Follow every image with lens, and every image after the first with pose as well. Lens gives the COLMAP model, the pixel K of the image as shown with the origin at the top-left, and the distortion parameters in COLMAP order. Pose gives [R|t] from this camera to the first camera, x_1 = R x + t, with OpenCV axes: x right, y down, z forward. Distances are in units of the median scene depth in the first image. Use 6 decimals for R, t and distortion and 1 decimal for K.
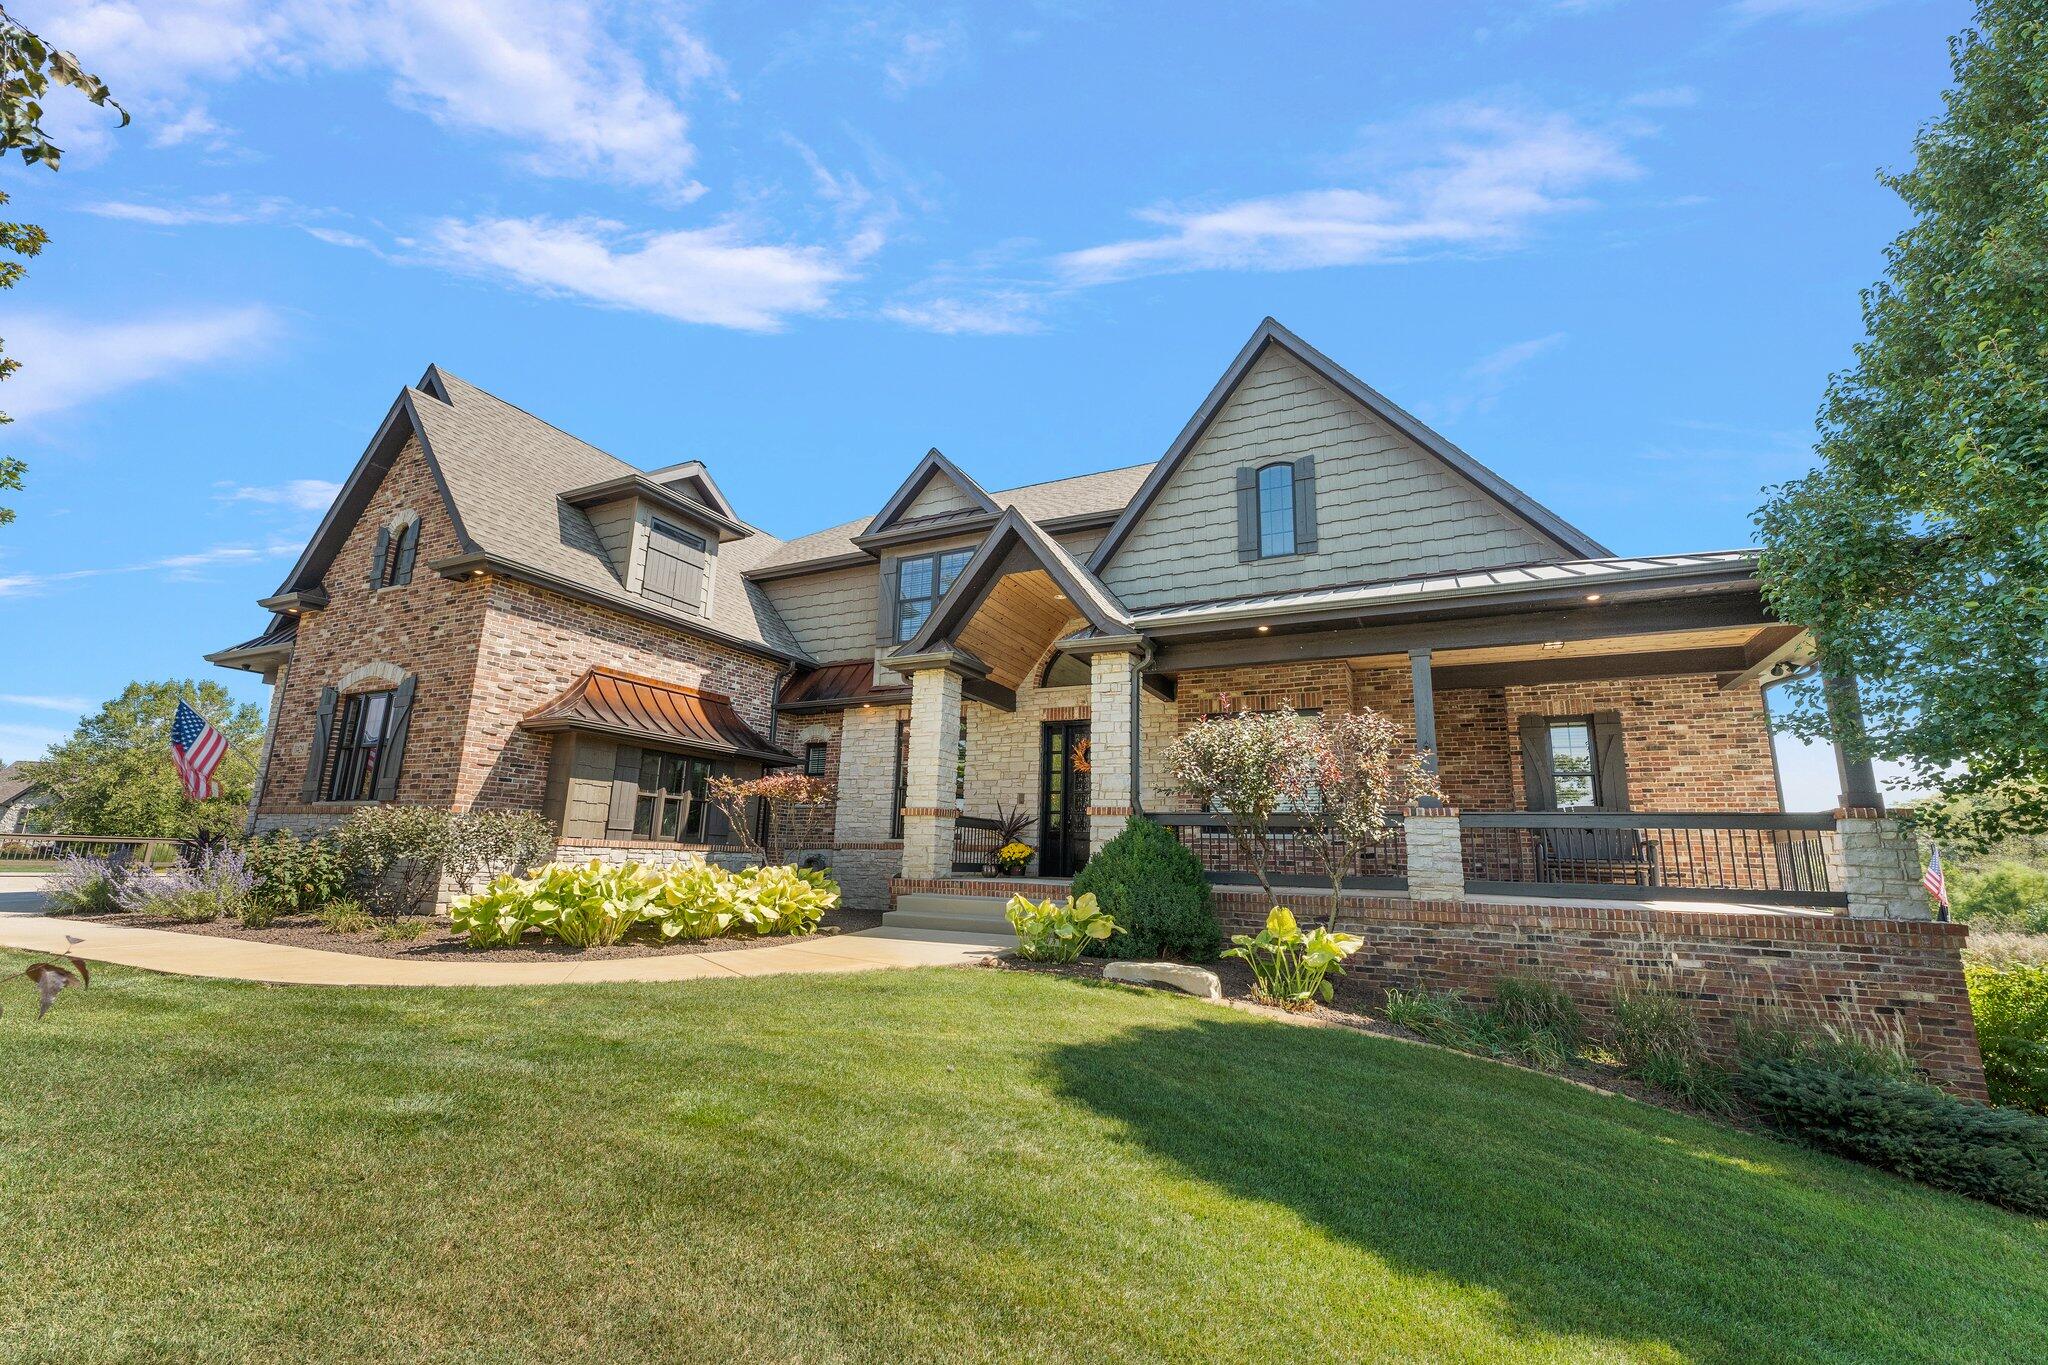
lens RADIAL K [[841.0, 0, 1024.0], [0, 841.0, 682.5], [0, 0, 1]] dist [0.000690, 0.000074]
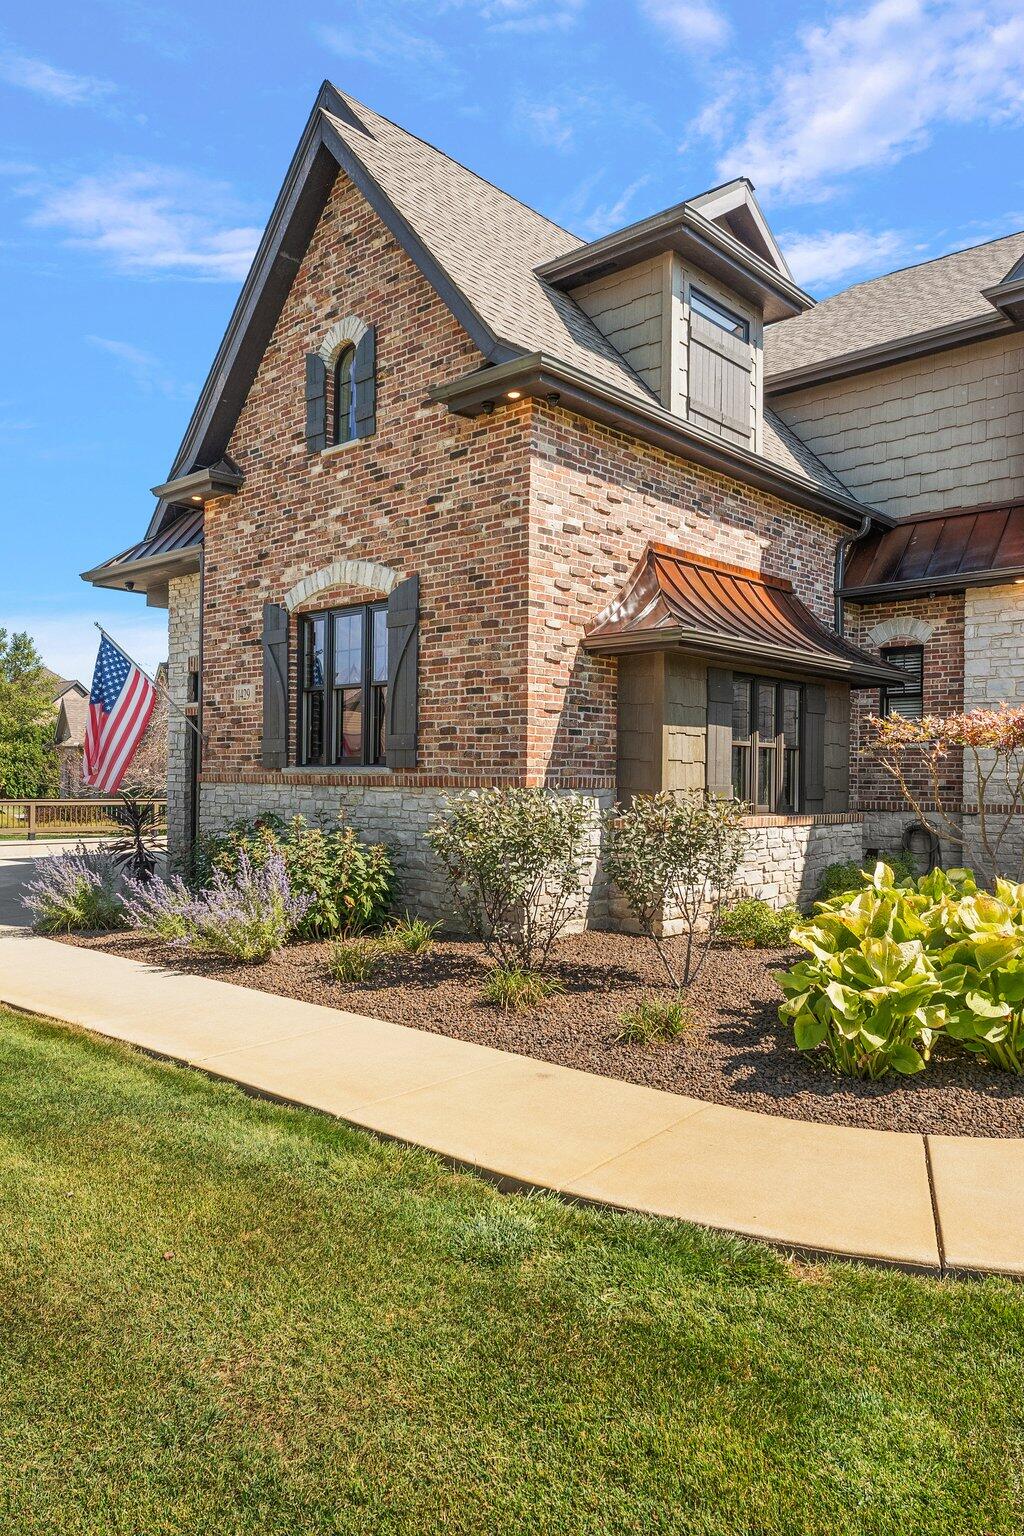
lens RADIAL K [[1017.8, 0, 512.0], [0, 1017.8, 768.0], [0, 0, 1]] dist [-0.003383, 0.000307]
pose [[0.963053, -0.020456, -0.268532, -0.413707], [0.073465, 0.979249, 0.188875, -0.006189], [0.259096, -0.201625, 0.944572, 0.230686]]
